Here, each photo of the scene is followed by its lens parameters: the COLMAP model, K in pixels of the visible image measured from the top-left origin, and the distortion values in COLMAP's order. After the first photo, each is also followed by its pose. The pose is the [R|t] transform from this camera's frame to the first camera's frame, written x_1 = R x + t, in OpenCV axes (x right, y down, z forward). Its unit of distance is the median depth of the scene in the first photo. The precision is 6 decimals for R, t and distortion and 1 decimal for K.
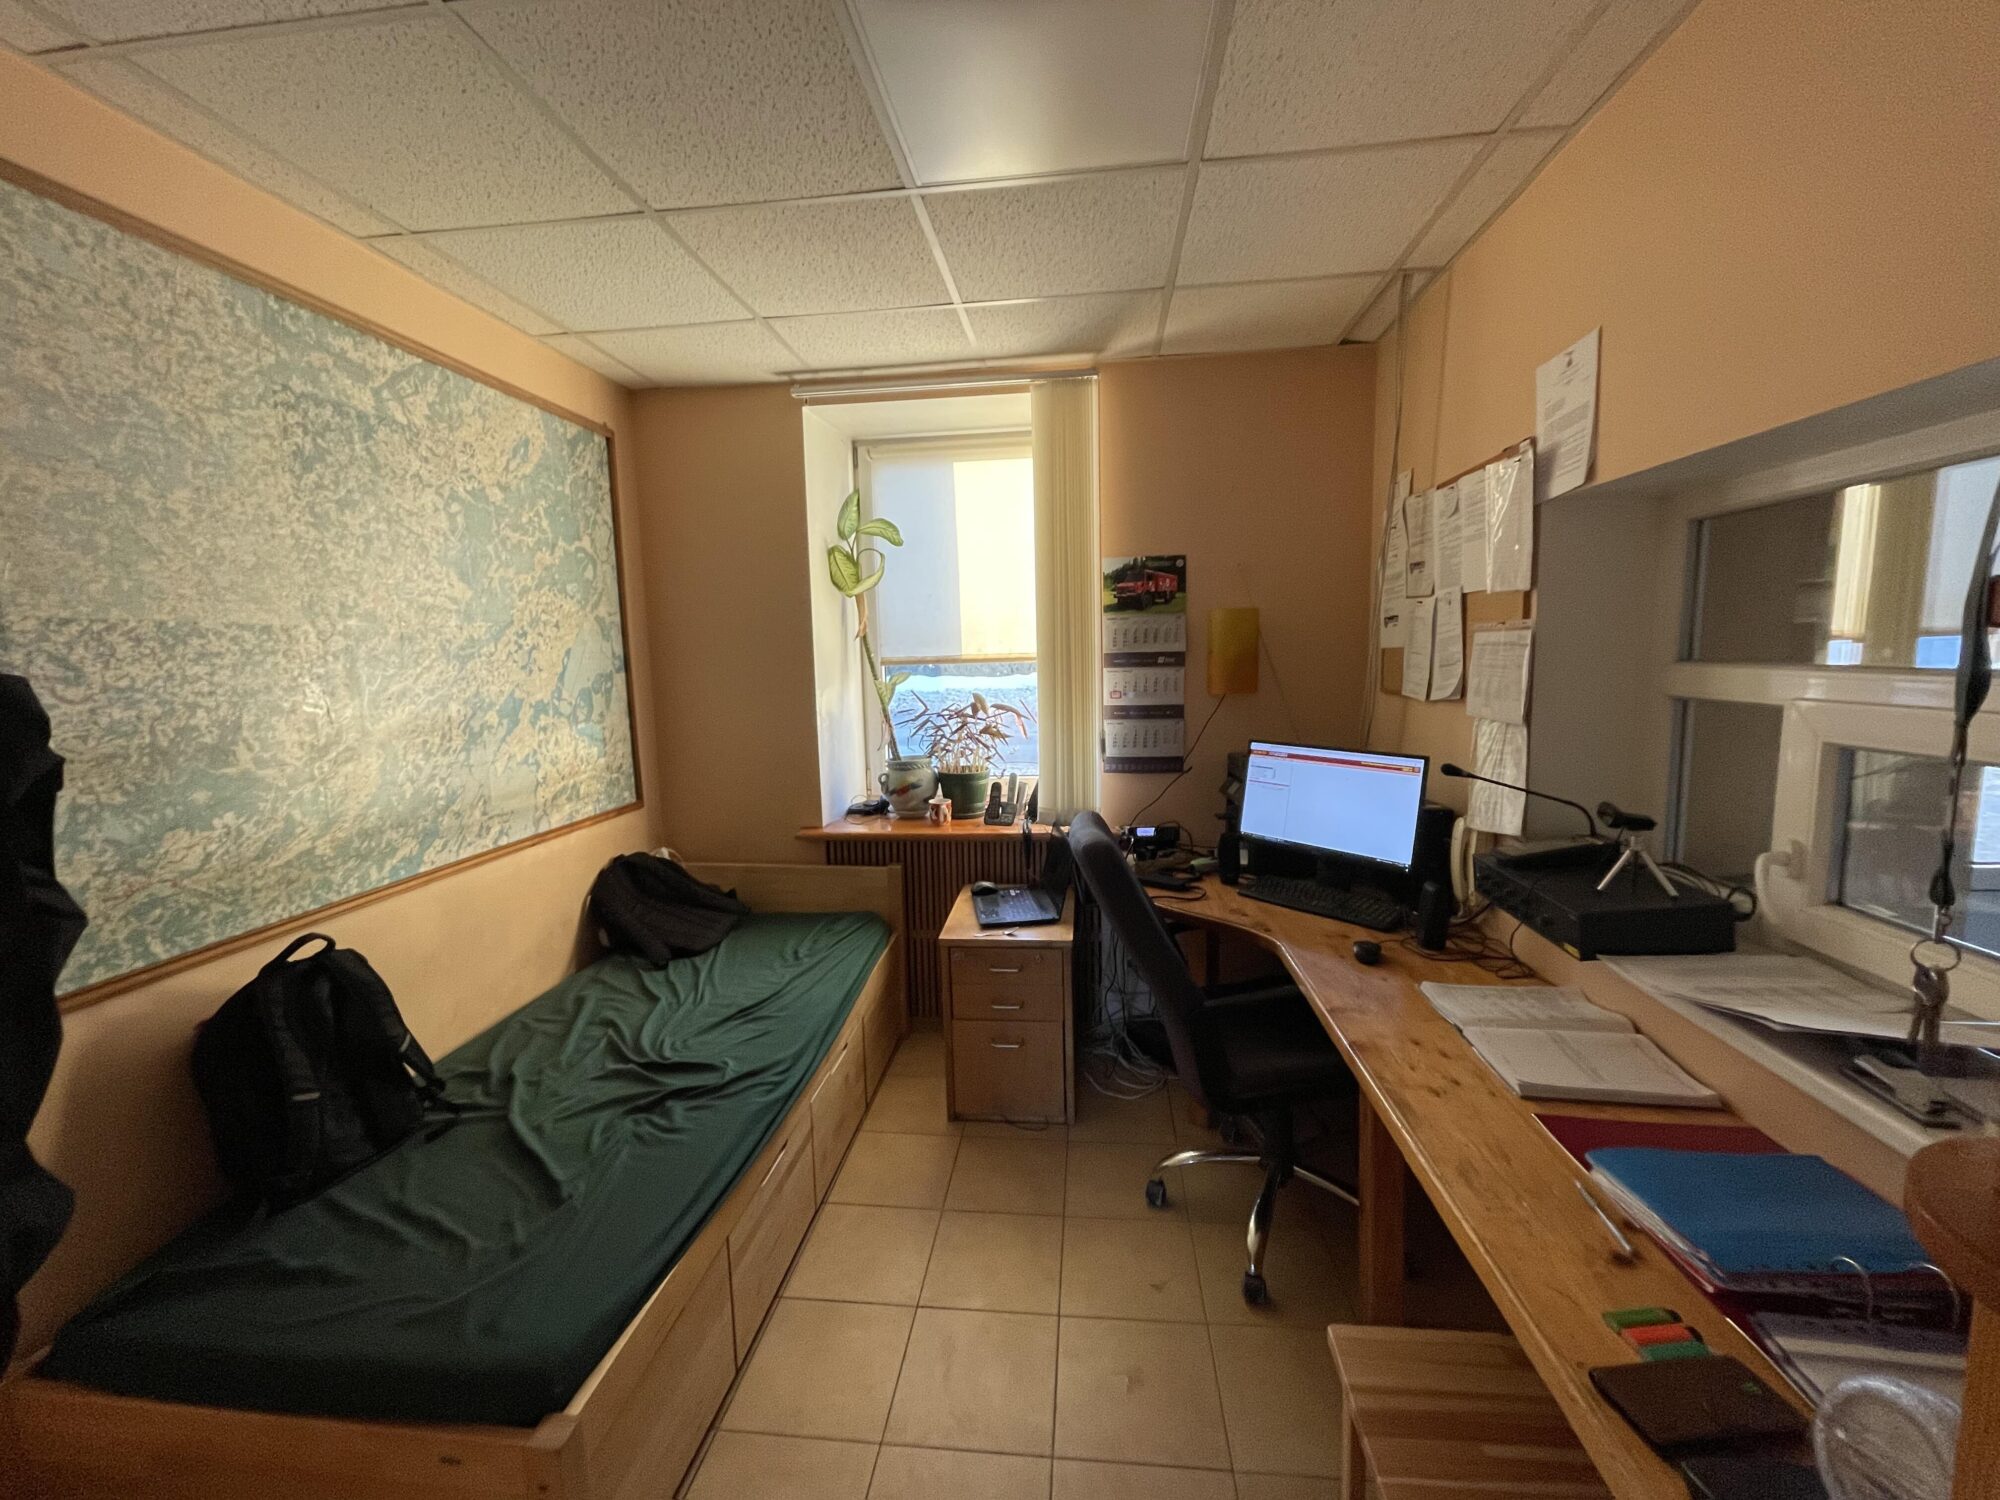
lens RADIAL K [[810.6, 0, 1002.6], [0, 810.6, 751.9], [0, 0, 1]] dist [-0.004094, -0.000473]
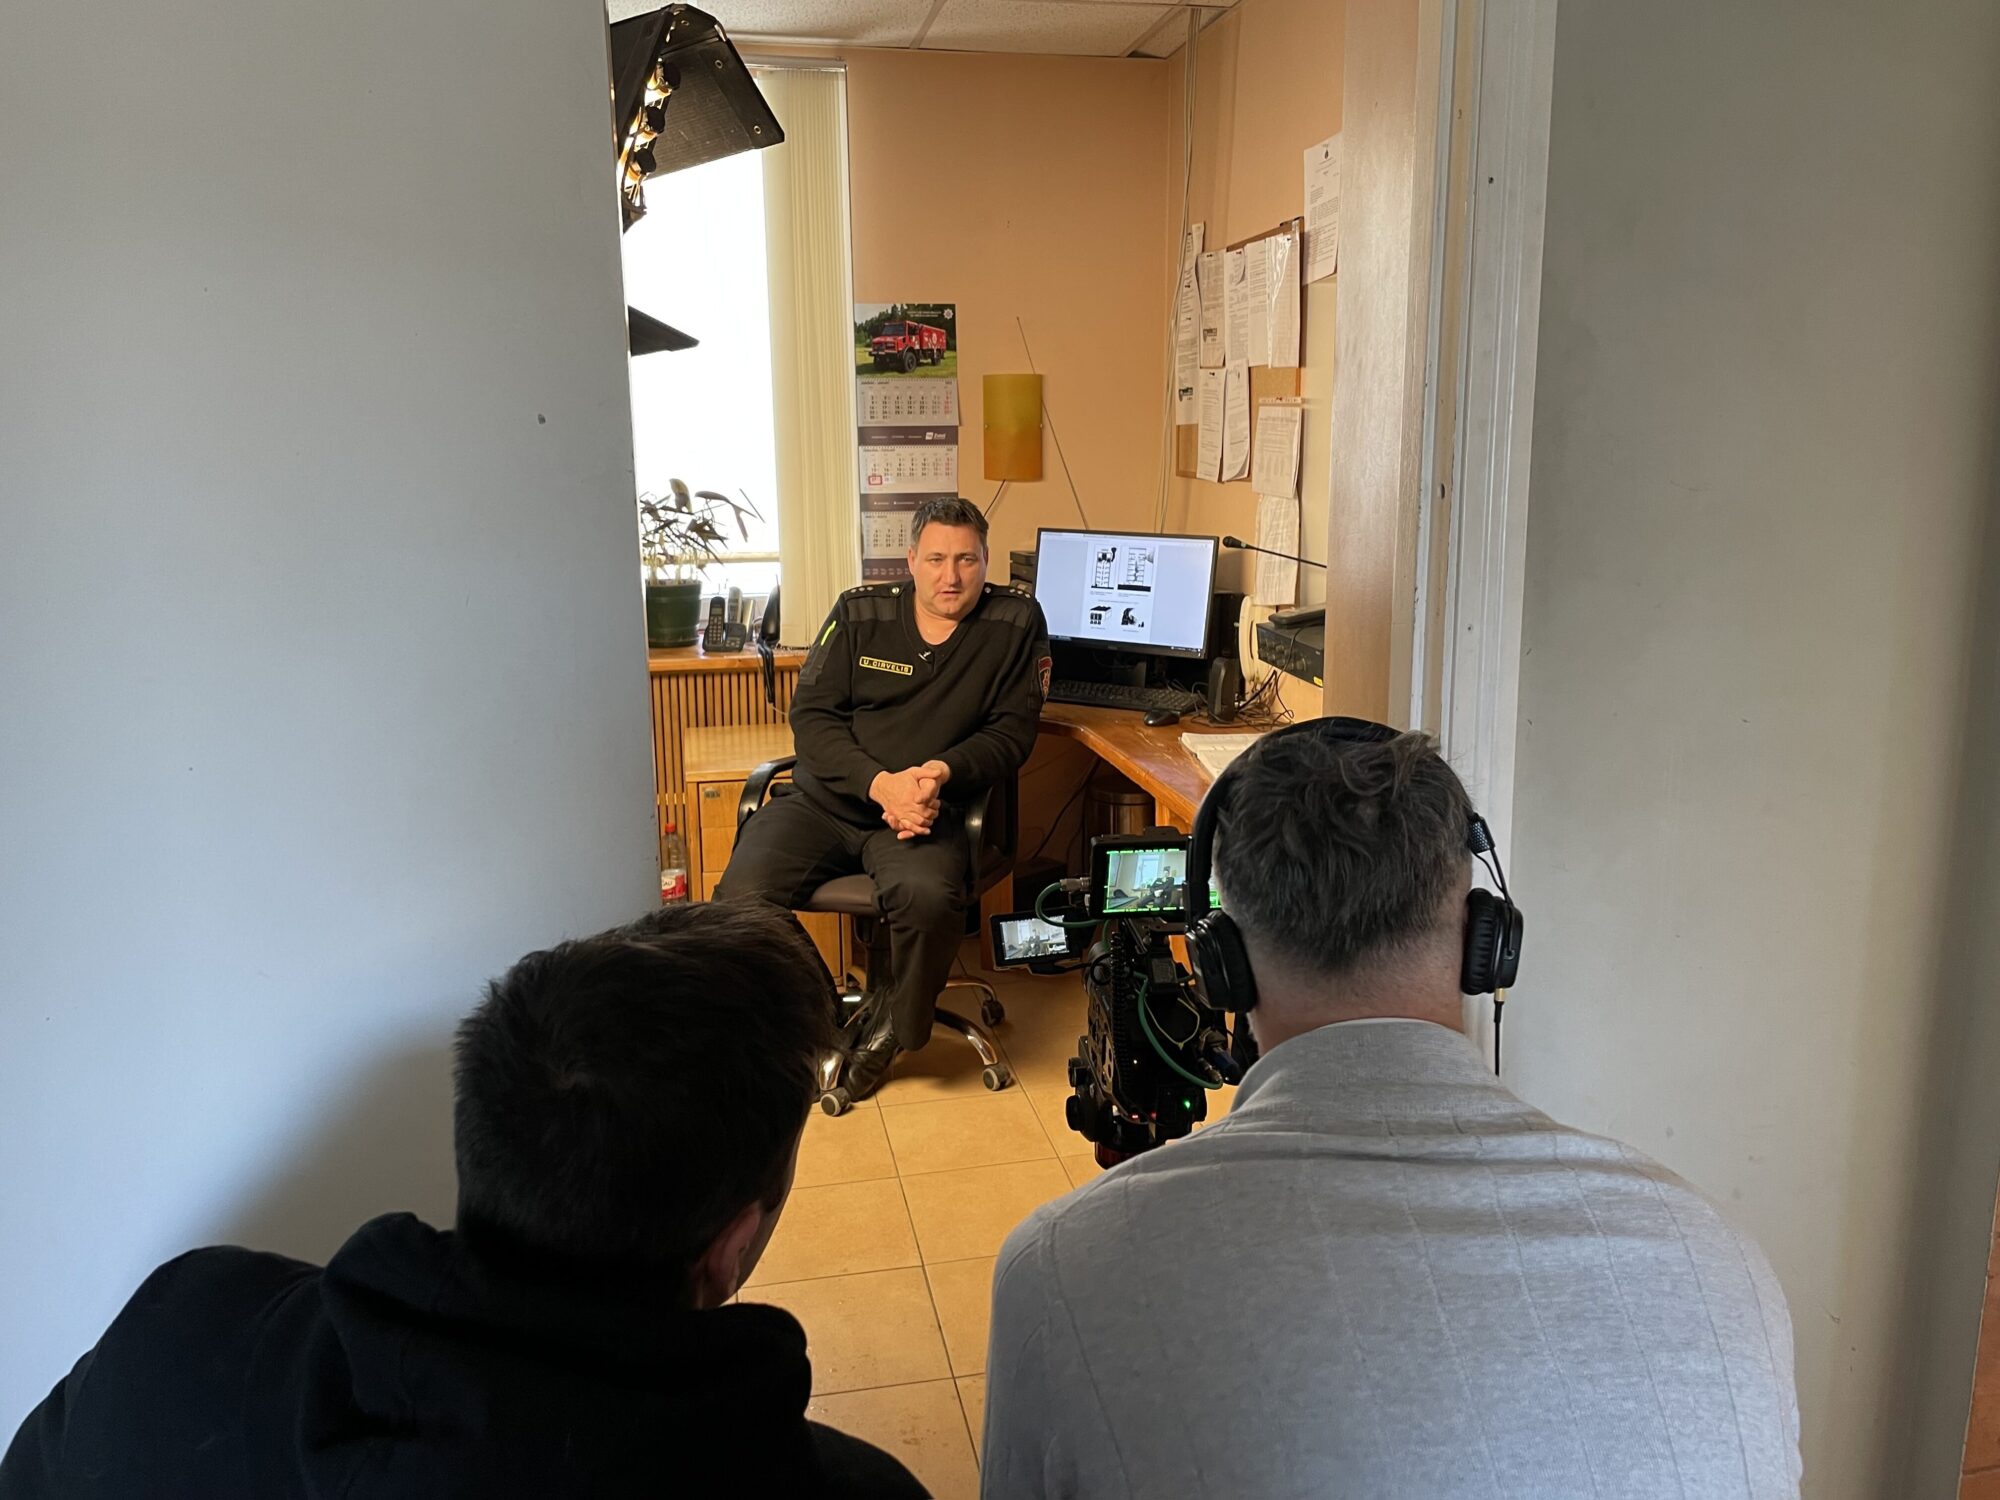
lens RADIAL K [[1511.4, 0, 1001.9], [0, 1511.4, 747.3], [0, 0, 1]] dist [0.068558, -0.096318]
pose [[0.953687, -0.046146, 0.297240, -0.212278], [0.022350, 0.996302, 0.082963, 0.077496], [-0.299969, -0.072478, 0.951192, -0.518832]]
